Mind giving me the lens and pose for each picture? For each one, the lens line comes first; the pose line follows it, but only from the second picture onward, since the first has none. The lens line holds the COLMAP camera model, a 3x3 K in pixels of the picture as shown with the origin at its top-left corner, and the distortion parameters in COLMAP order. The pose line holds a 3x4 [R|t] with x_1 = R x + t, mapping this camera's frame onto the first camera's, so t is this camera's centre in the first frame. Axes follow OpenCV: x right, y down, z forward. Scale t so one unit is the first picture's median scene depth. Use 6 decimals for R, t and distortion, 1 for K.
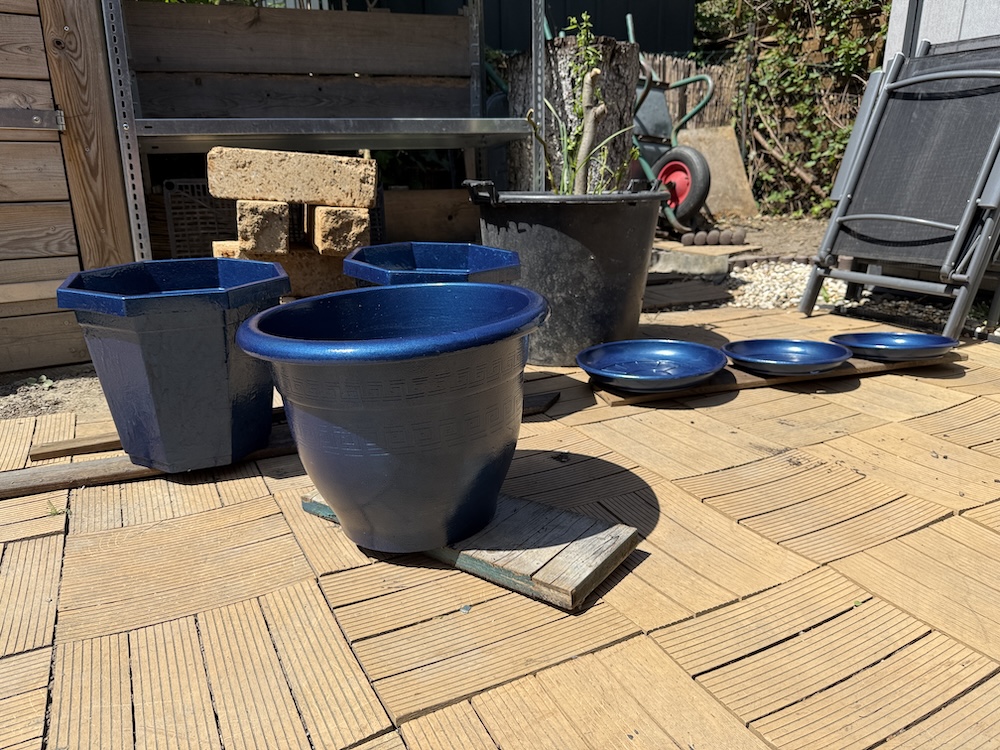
lens RADIAL K [[693.2, 0, 500.0], [0, 693.2, 375.0], [0, 0, 1]] dist [0.000157, -0.005604]
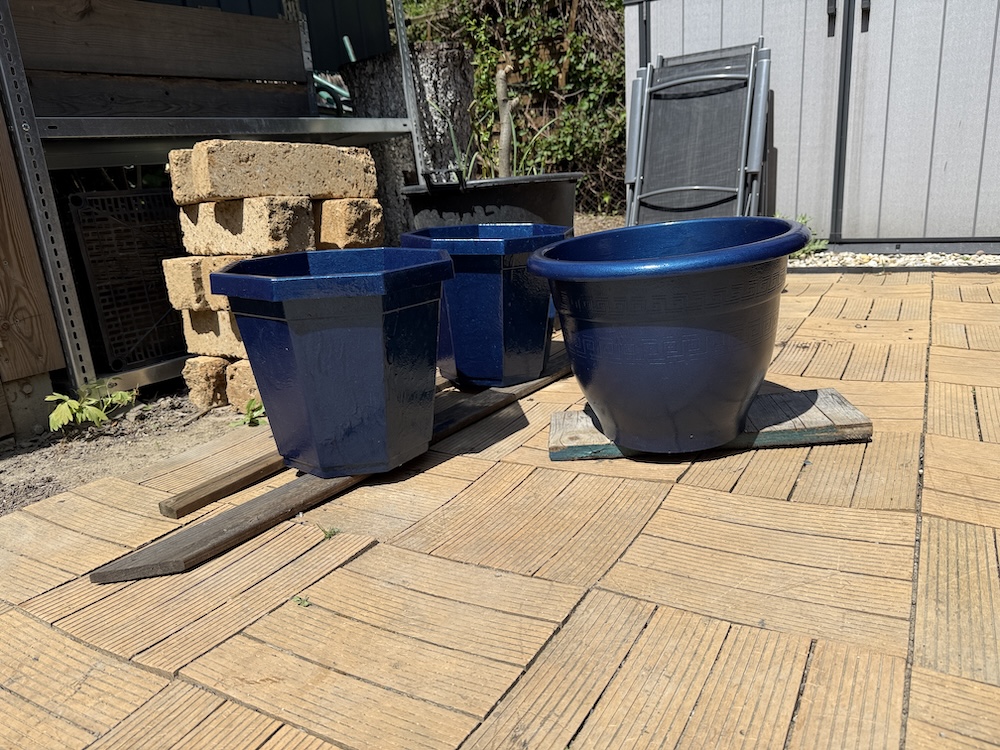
lens RADIAL K [[710.4, 0, 500.0], [0, 710.4, 375.0], [0, 0, 1]] dist [0.003688, -0.003533]
pose [[0.853298, -0.195400, 0.483426, -0.434259], [0.222316, 0.974973, 0.001671, 0.027748], [-0.471654, 0.106047, 0.875383, 0.059110]]
